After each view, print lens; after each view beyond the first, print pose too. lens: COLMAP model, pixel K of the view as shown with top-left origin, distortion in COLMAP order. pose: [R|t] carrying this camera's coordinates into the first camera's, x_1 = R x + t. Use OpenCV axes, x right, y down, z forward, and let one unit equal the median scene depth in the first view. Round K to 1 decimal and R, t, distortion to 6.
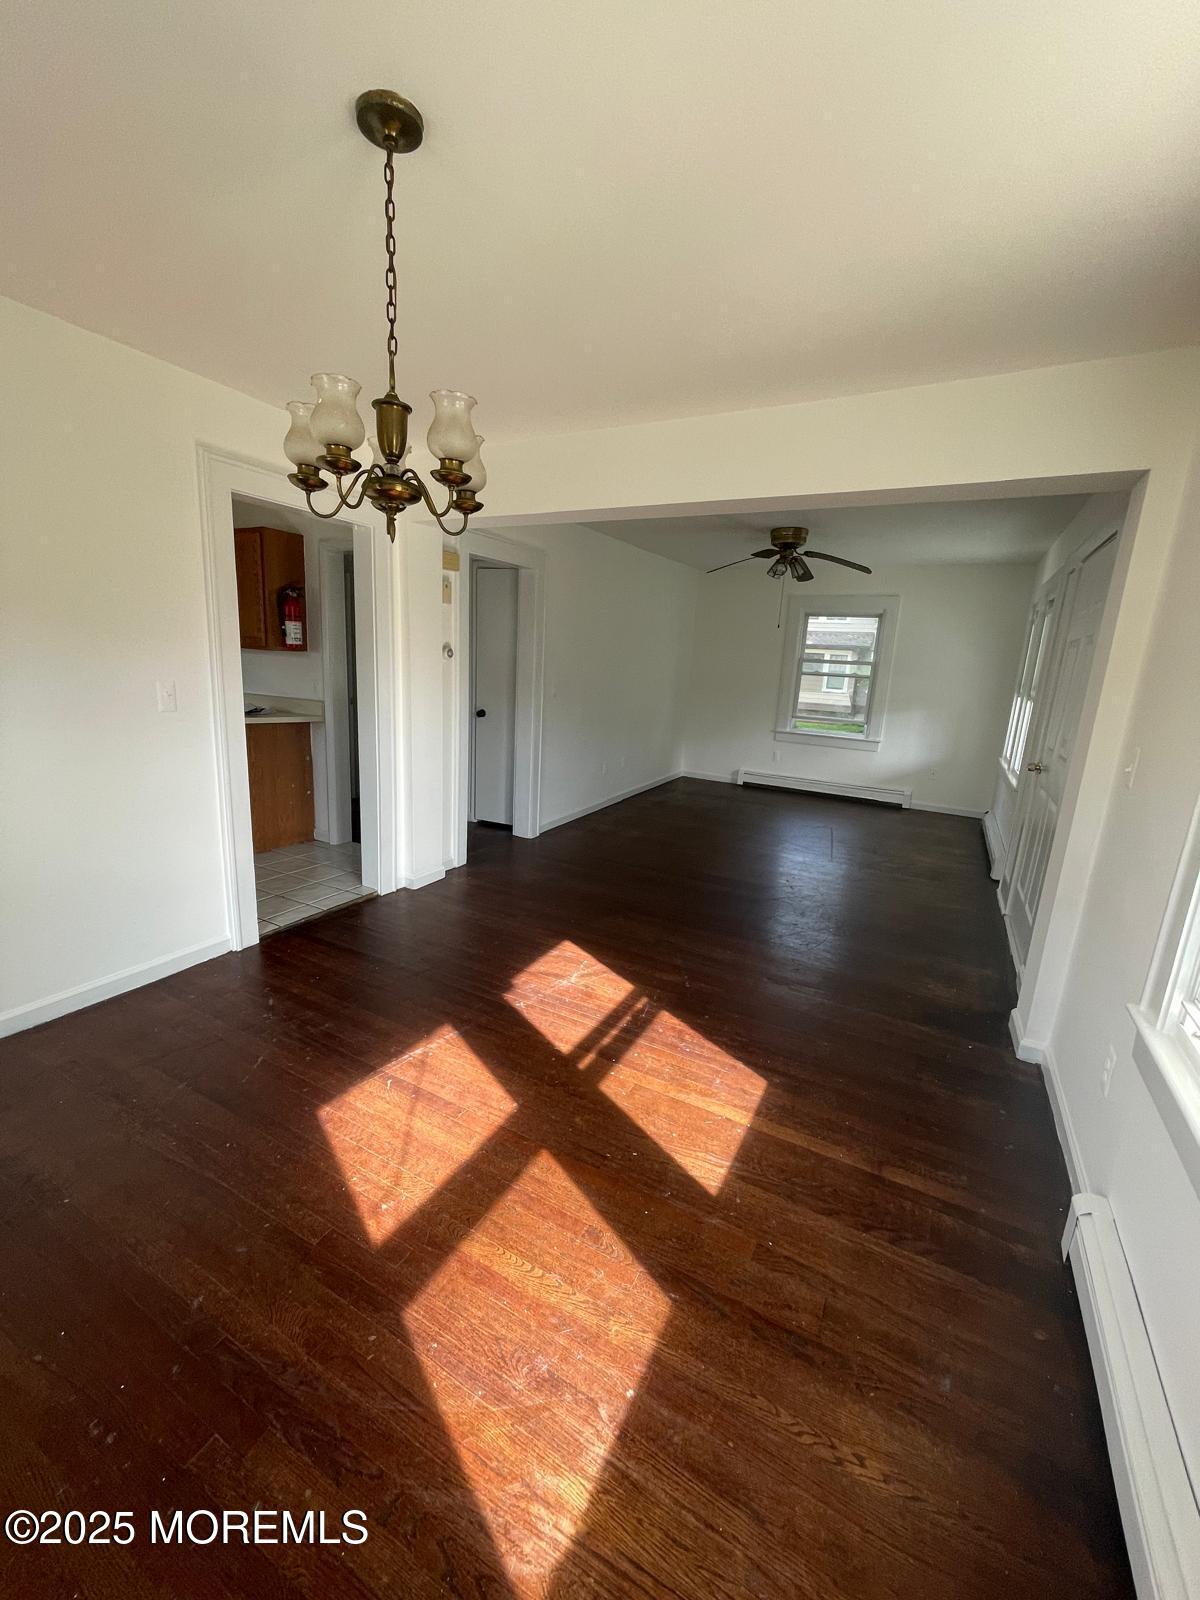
lens RADIAL K [[648.8, 0, 595.3], [0, 648.8, 802.2], [0, 0, 1]] dist [0.003377, 0.000217]
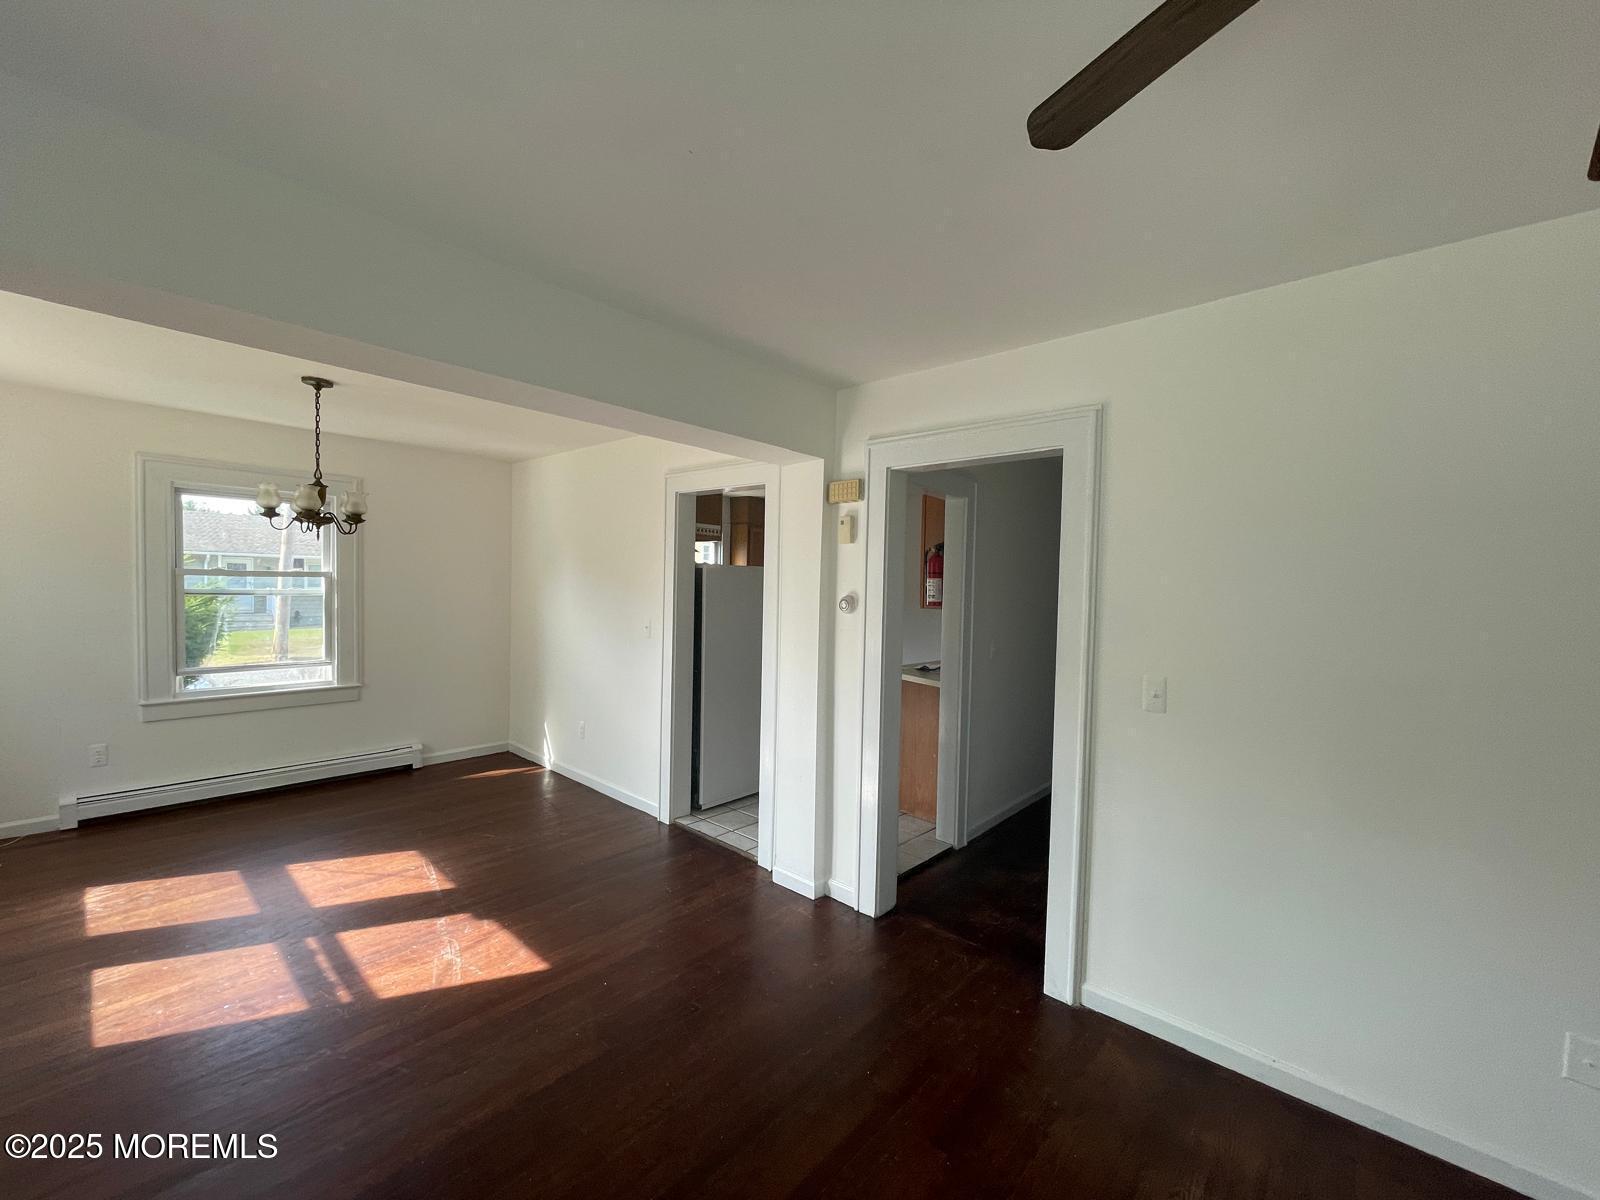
lens RADIAL K [[648.8, 0, 795.6], [0, 648.8, 600.0], [0, 0, 1]] dist [0.003377, 0.000217]
pose [[-0.237838, -0.031061, -0.970808, 0.716967], [-0.252955, 0.966980, 0.031033, -0.332345], [0.937788, 0.252952, -0.237842, 1.525975]]
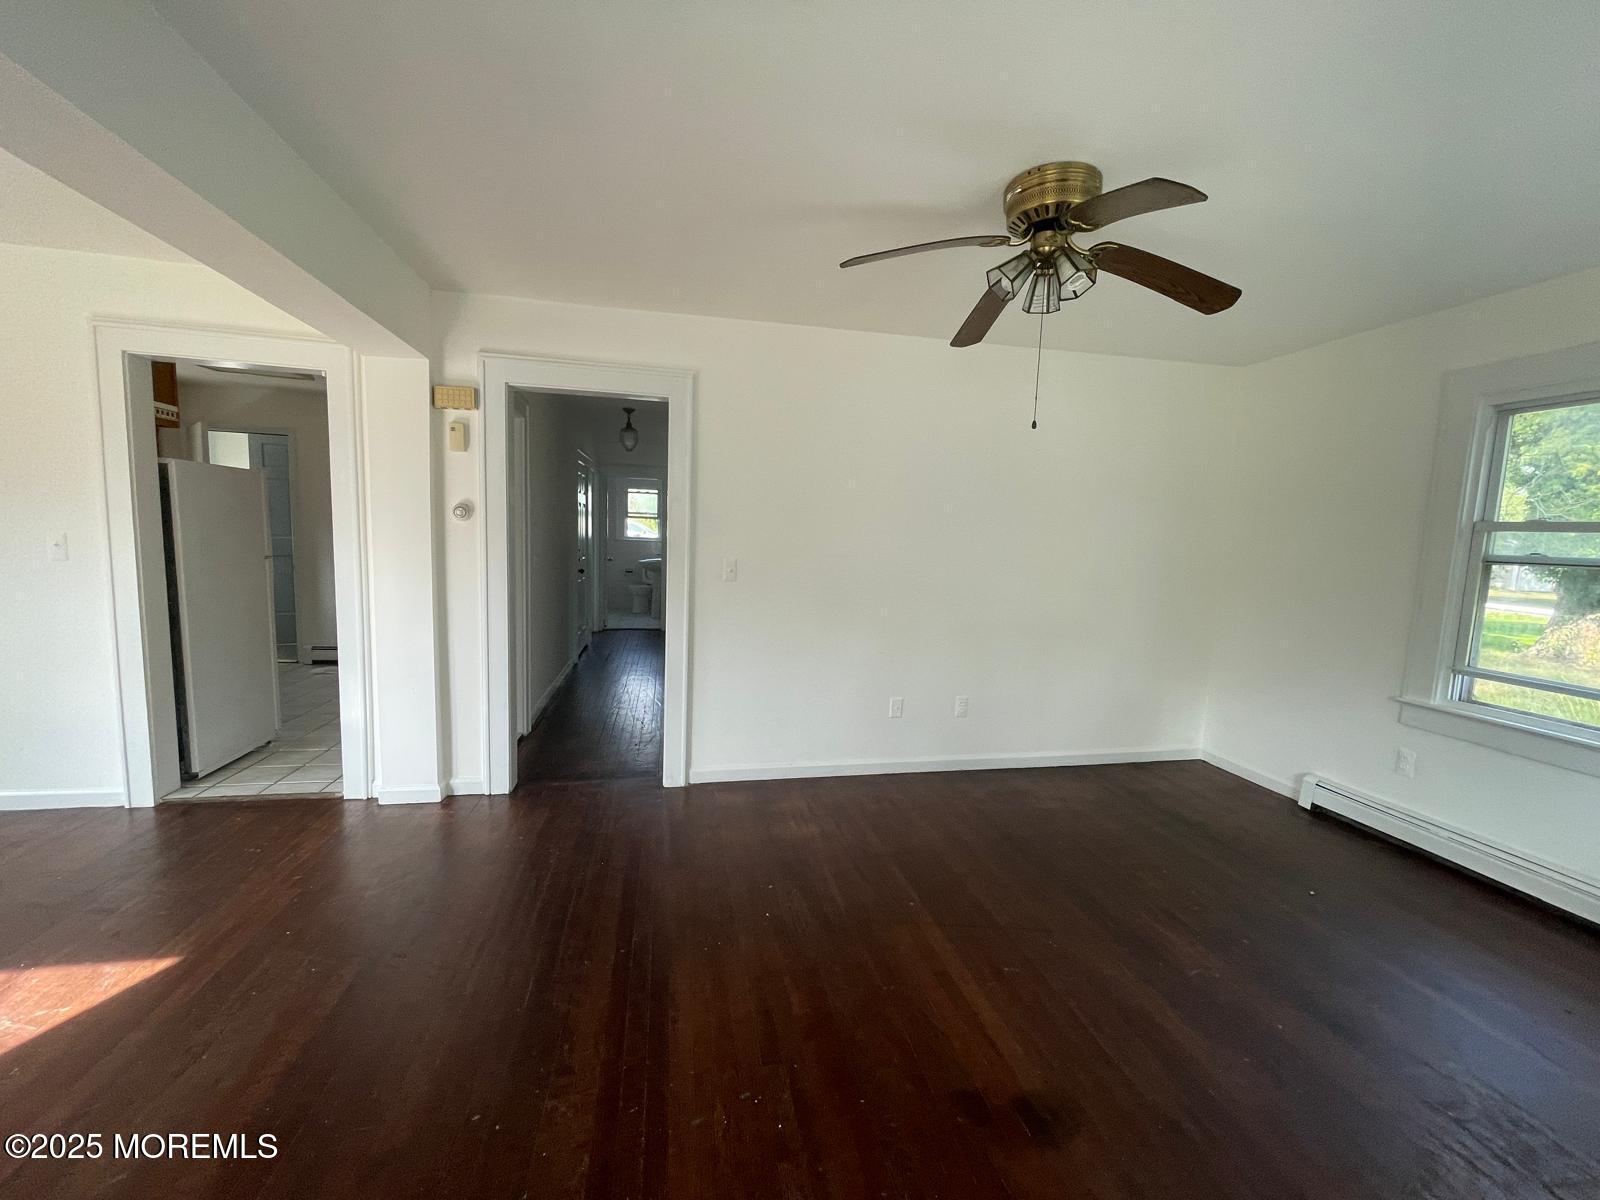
lens RADIAL K [[648.8, 0, 797.9], [0, 648.8, 600.1], [0, 0, 1]] dist [0.003377, 0.000217]
pose [[0.641339, 0.047208, -0.765804, 0.864215], [-0.174053, 0.981036, -0.085288, -0.176392], [0.747255, 0.187989, 0.637394, 1.117616]]
